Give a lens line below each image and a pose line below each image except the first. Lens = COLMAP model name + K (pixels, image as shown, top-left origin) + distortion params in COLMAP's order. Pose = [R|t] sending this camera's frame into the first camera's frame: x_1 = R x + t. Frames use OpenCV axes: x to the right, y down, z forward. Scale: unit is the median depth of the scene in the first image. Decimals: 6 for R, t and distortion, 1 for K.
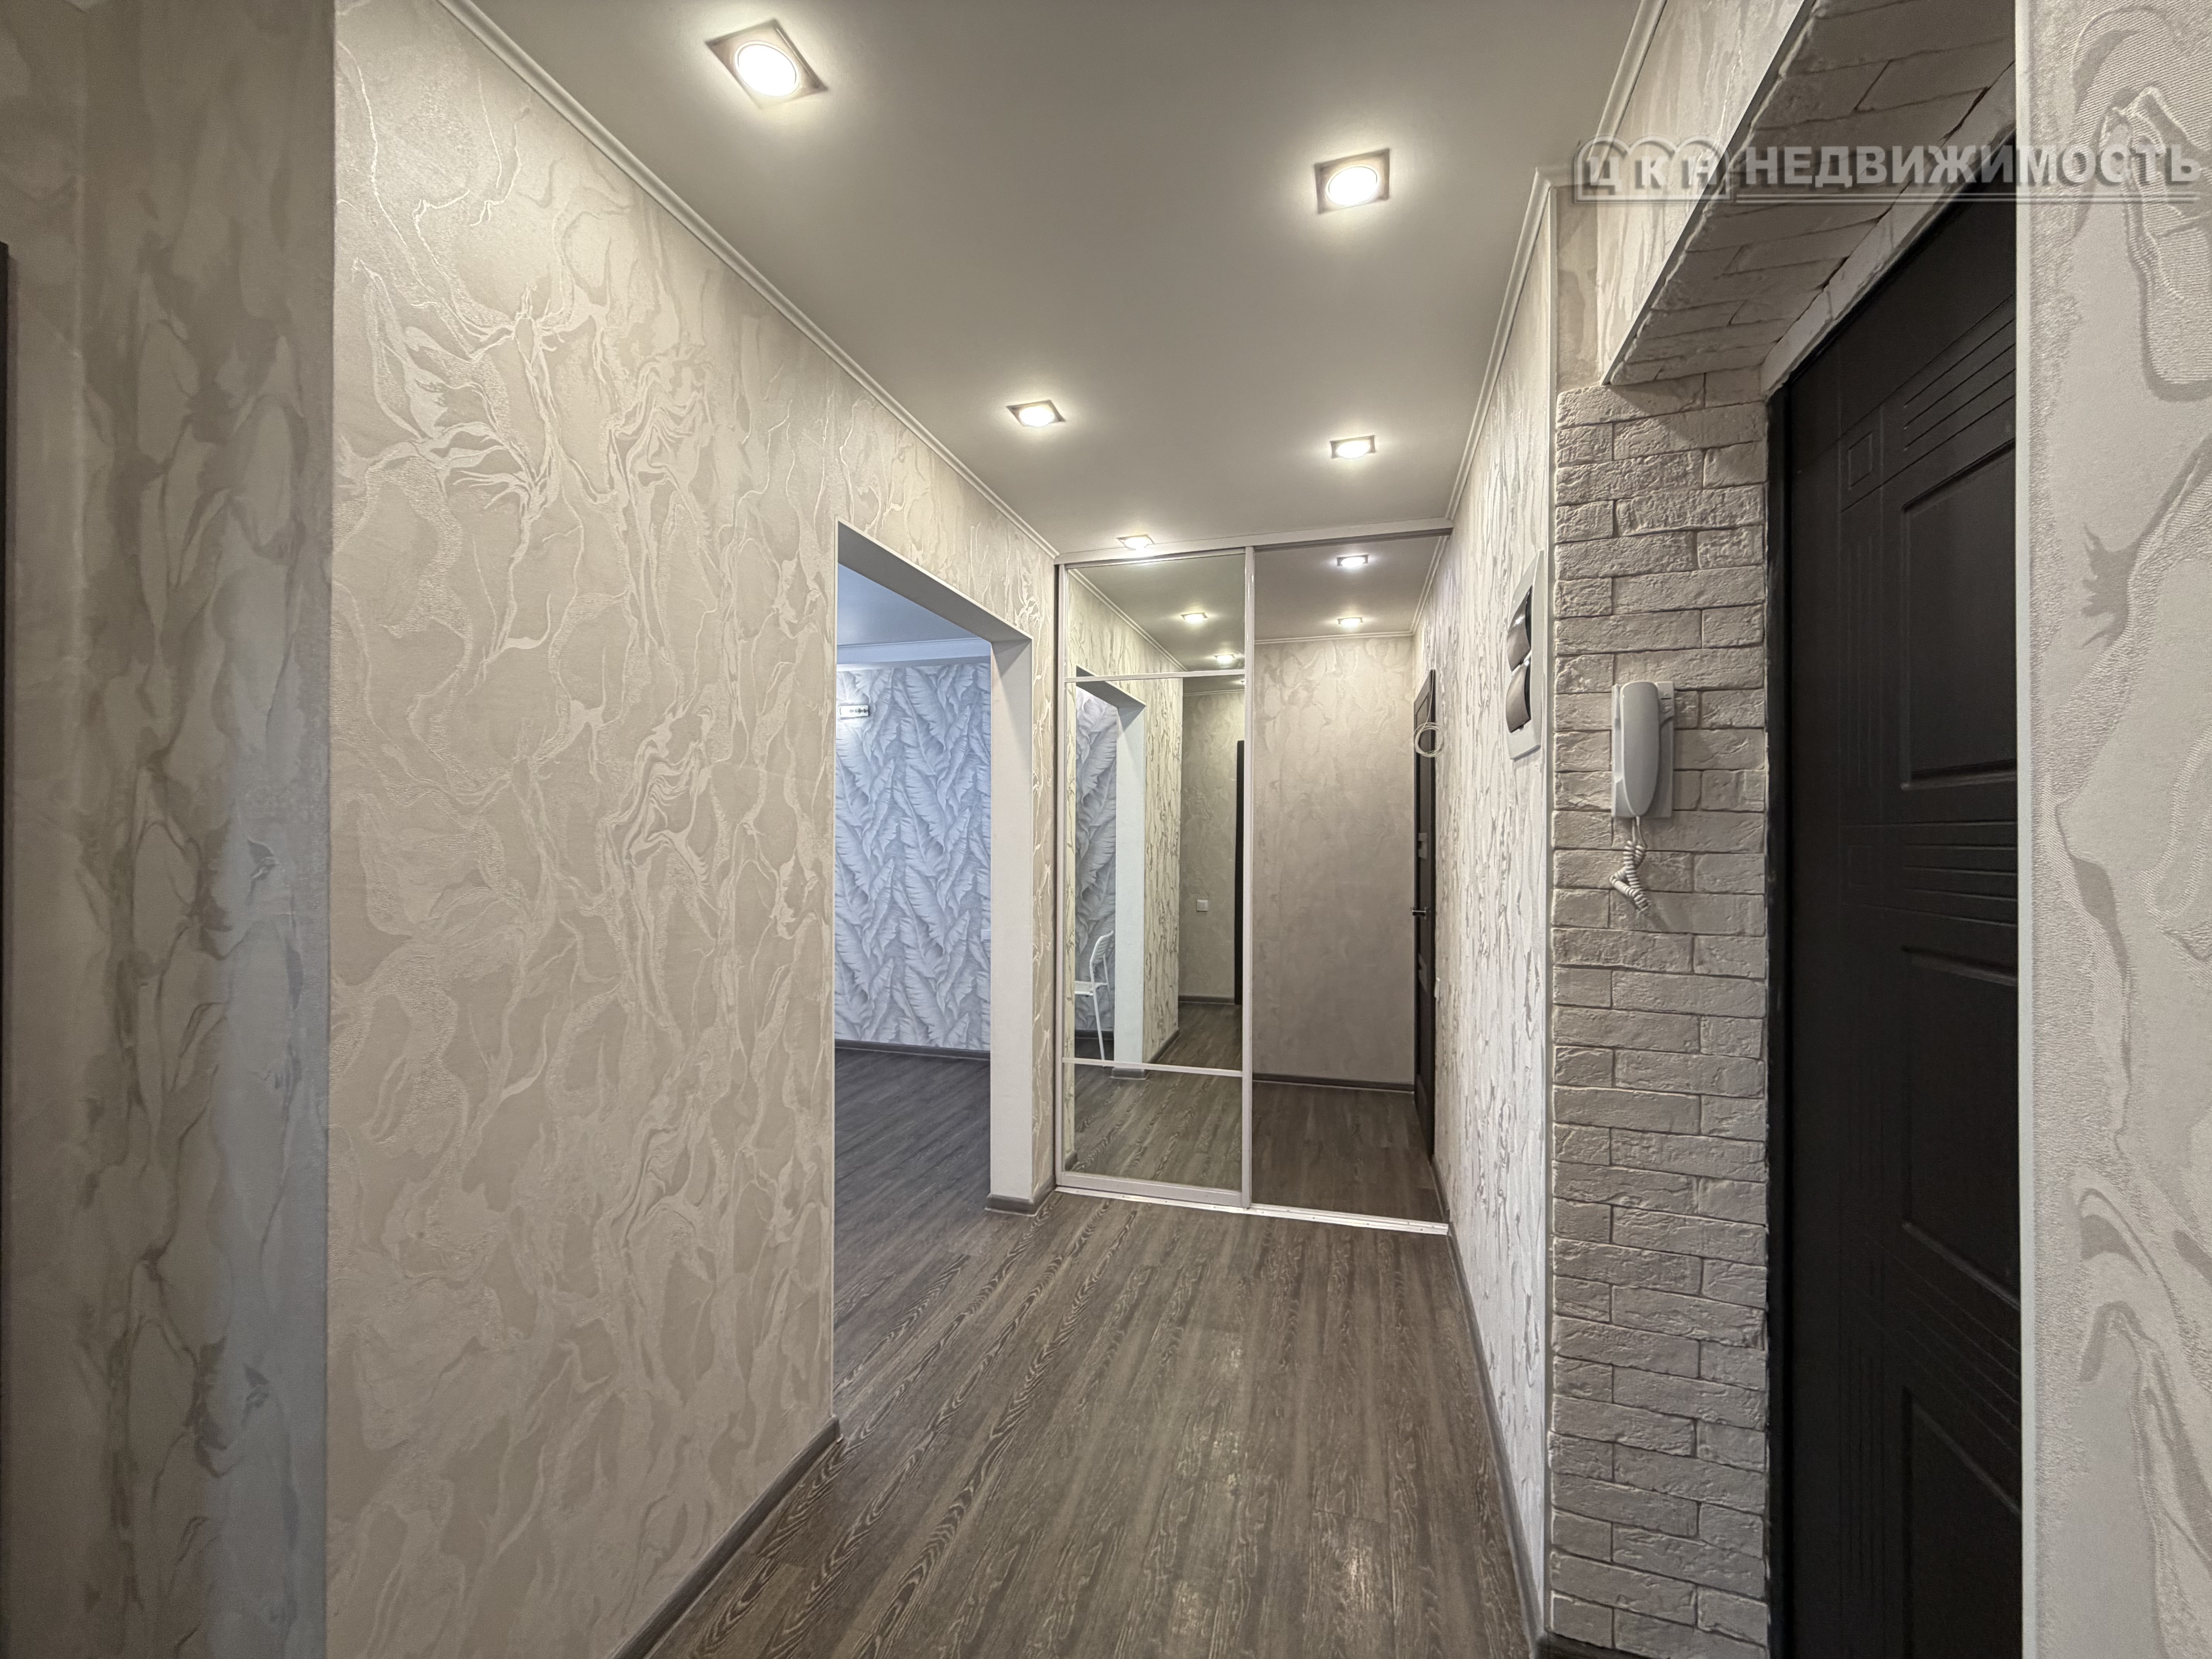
lens RADIAL K [[884.7, 0, 1108.8], [0, 884.7, 830.3], [0, 0, 1]] dist [-0.001078, -0.000088]
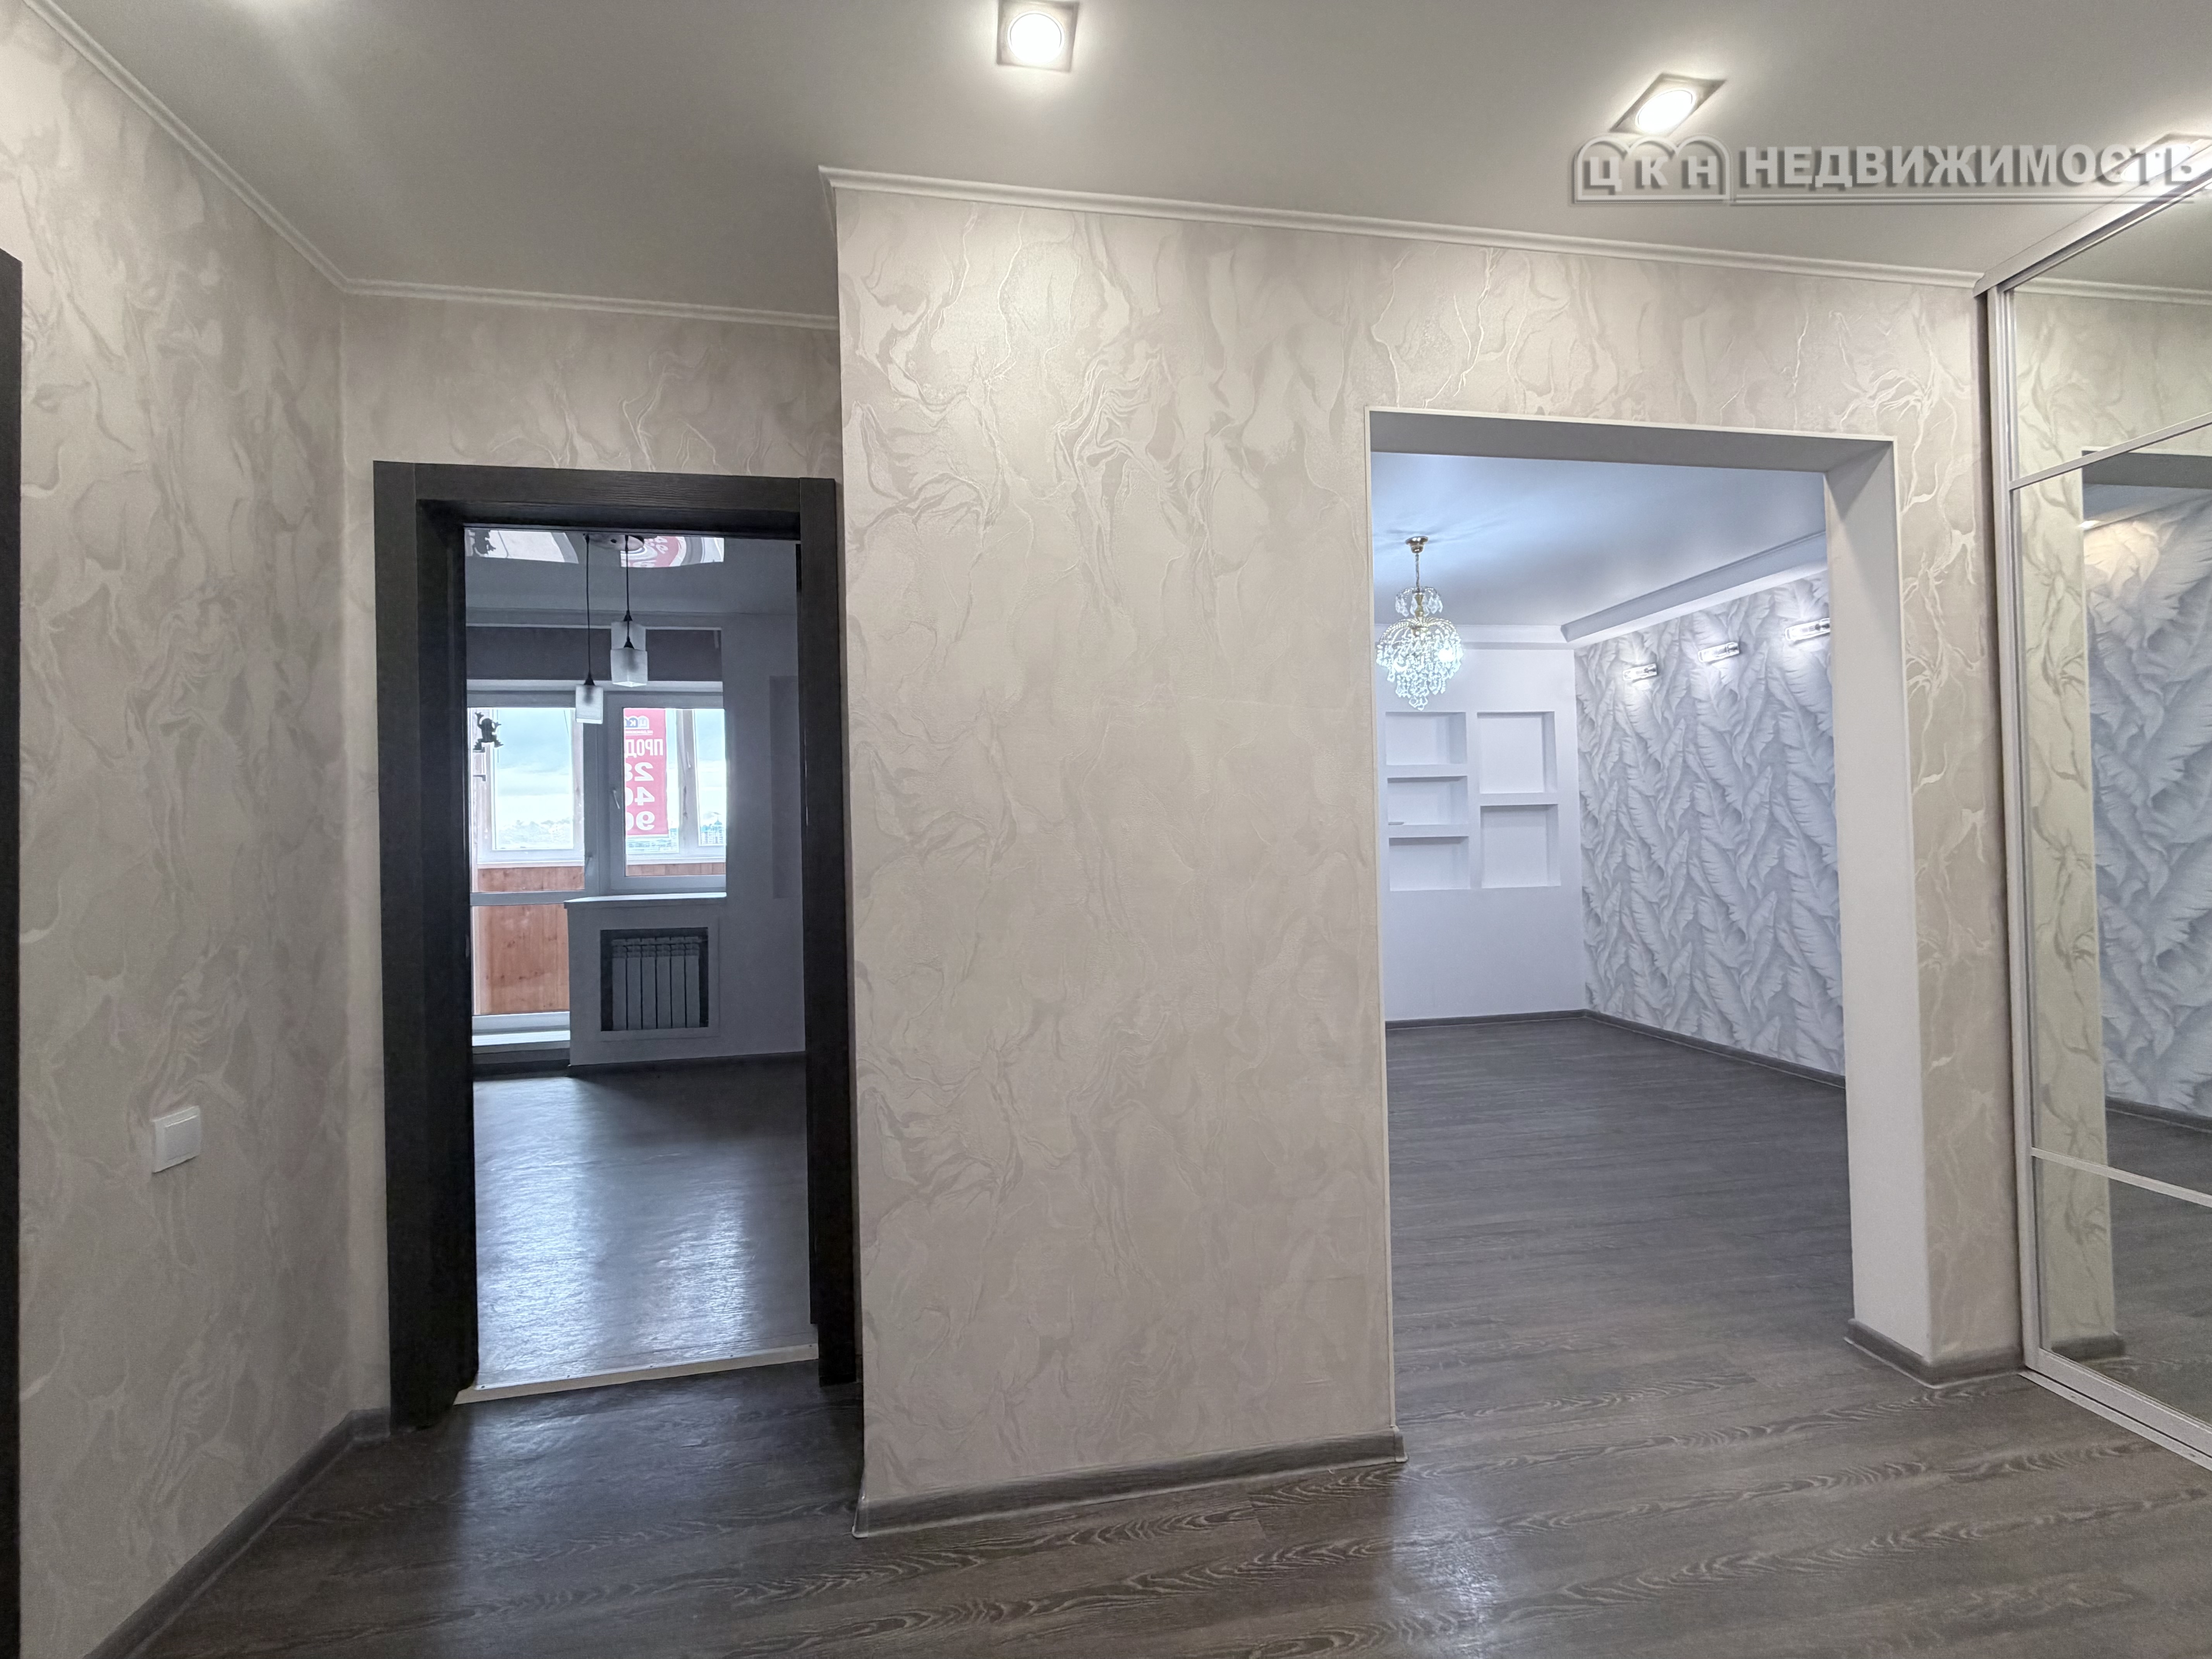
lens RADIAL K [[884.7, 0, 1088.8], [0, 884.7, 832.3], [0, 0, 1]] dist [-0.001078, -0.000088]
pose [[0.416853, -0.022832, -0.908687, 0.217540], [0.031237, 0.999454, -0.010783, 0.041590], [0.908437, -0.023890, 0.417339, 0.217471]]
